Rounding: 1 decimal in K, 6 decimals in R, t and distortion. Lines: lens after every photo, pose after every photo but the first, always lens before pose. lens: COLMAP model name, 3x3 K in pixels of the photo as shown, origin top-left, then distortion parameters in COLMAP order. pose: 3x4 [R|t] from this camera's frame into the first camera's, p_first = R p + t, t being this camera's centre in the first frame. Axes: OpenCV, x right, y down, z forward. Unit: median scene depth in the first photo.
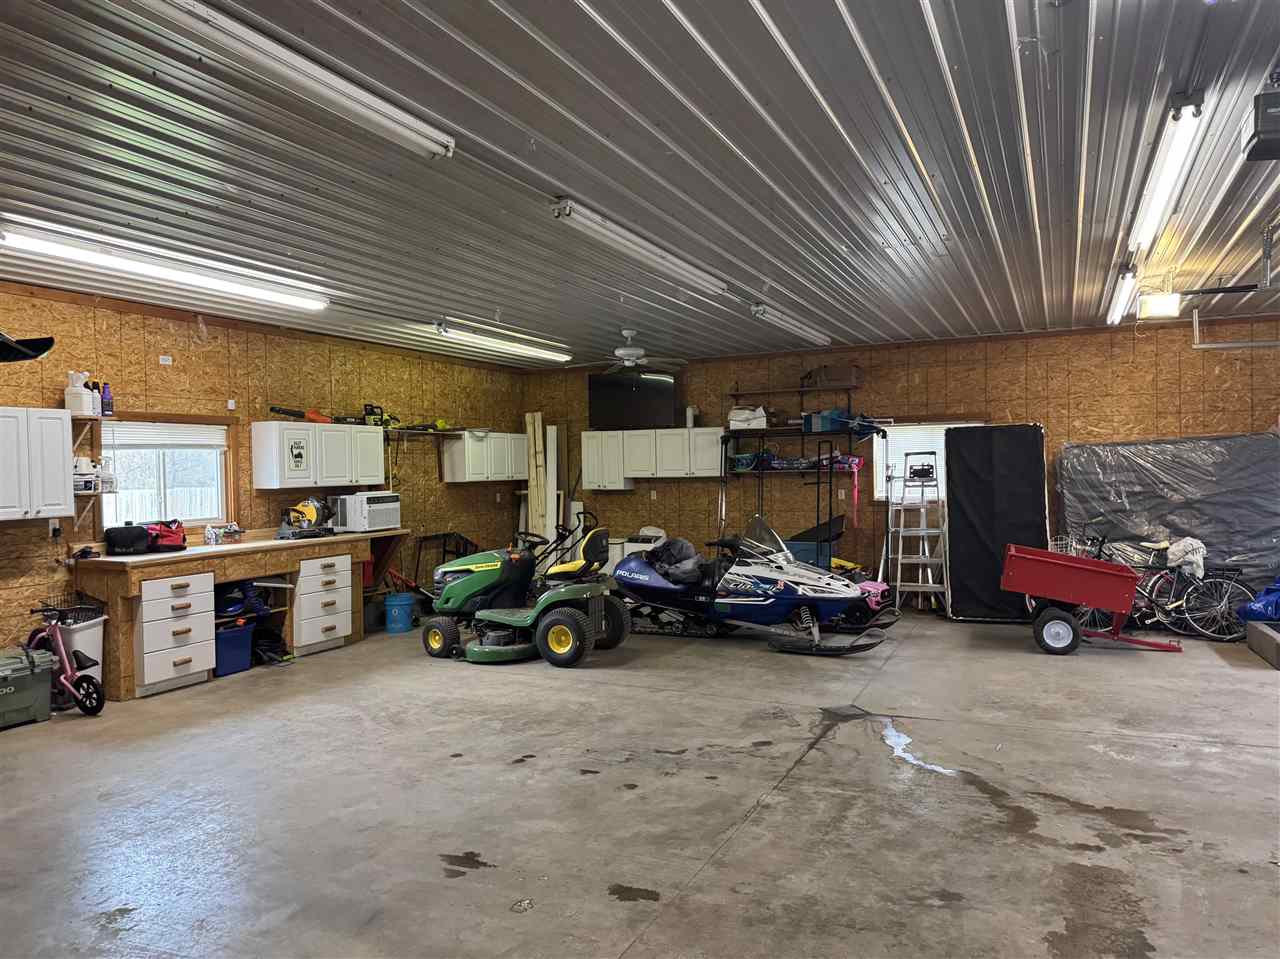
lens RADIAL K [[893.9, 0, 634.9], [0, 893.9, 487.8], [0, 0, 1]] dist [0.128170, -0.175185]
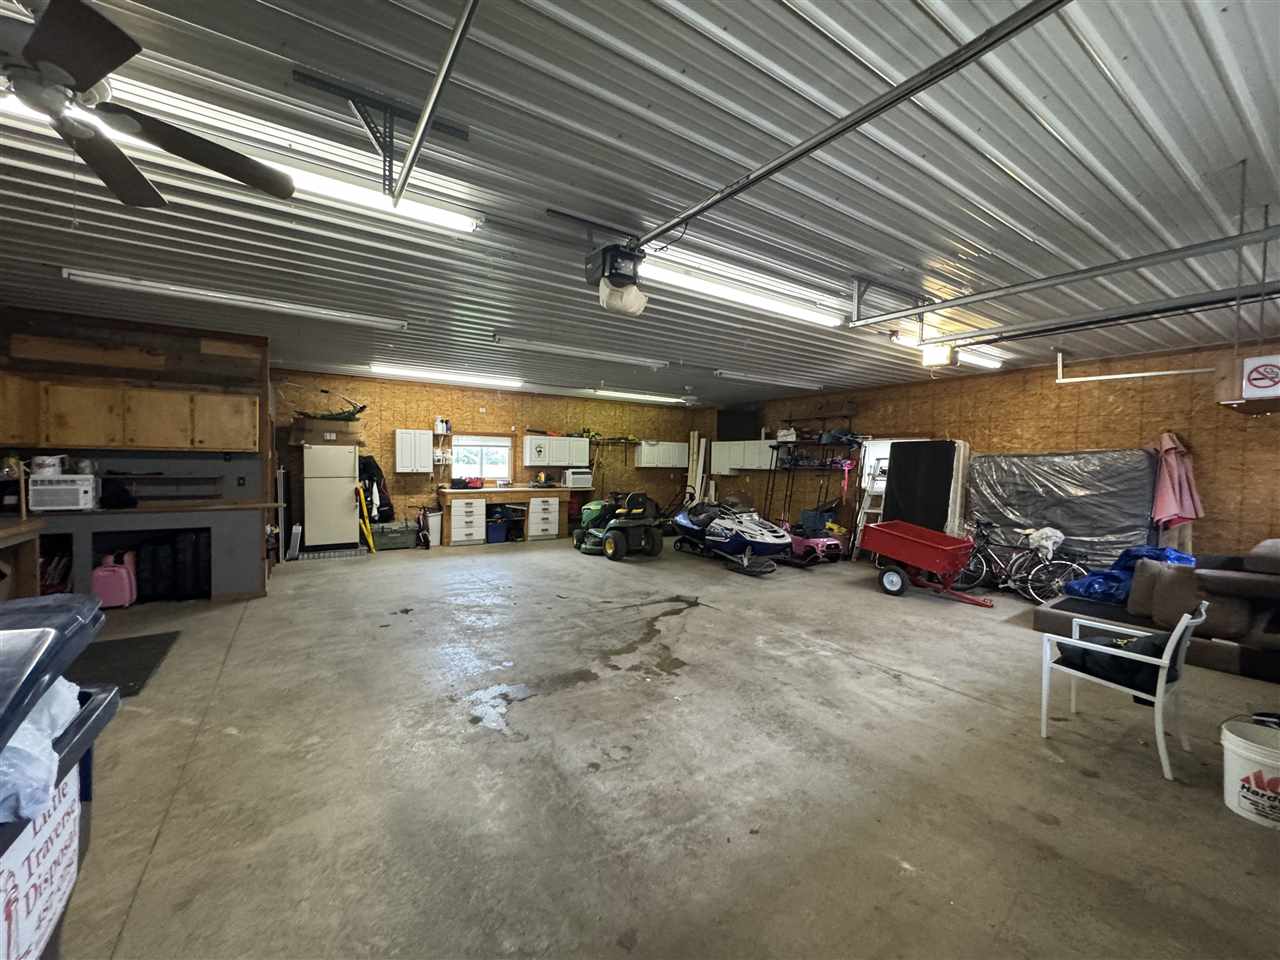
lens RADIAL K [[508.7, 0, 635.0], [0, 508.7, 481.1], [0, 0, 1]] dist [-0.002082, 0.000130]
pose [[0.846026, 0.051273, -0.530670, 0.504427], [-0.044588, 0.998682, 0.025408, -0.004421], [0.531274, 0.002165, 0.847198, 0.072300]]
